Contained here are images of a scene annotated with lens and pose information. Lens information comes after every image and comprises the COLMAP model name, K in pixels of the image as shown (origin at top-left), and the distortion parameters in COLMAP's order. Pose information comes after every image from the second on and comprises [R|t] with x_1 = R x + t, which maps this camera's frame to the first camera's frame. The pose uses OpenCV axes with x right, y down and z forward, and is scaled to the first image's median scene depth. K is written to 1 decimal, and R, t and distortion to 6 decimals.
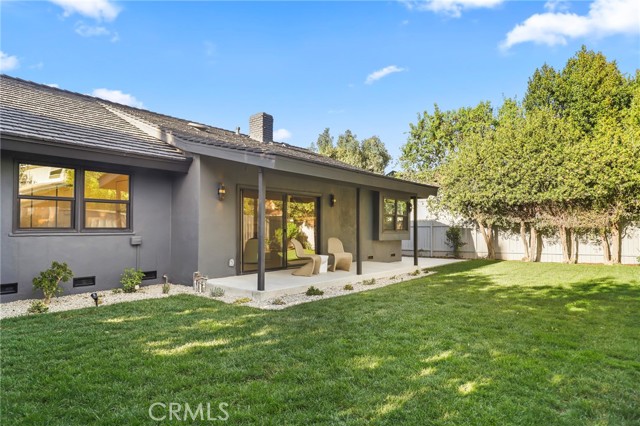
lens RADIAL K [[388.4, 0, 320.0], [0, 388.4, 213.0], [0, 0, 1]] dist [-0.000020, -0.000013]
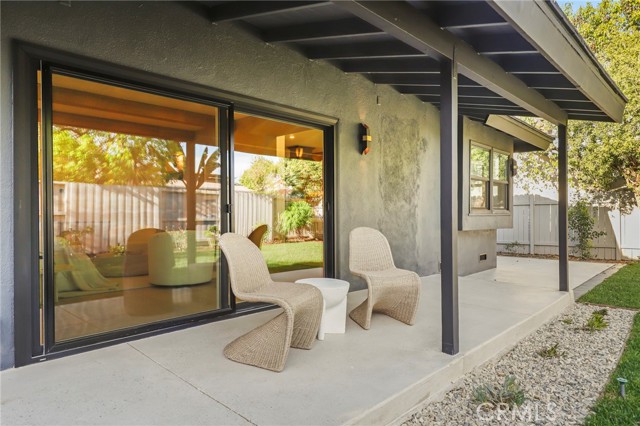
lens RADIAL K [[400.6, 0, 320.0], [0, 400.6, 213.0], [0, 0, 1]] dist [0.000275, -0.000046]
pose [[0.996098, -0.004842, -0.088118, 0.023043], [0.008371, 0.999176, 0.039721, 0.032467], [0.087853, -0.040304, 0.995318, 0.569930]]
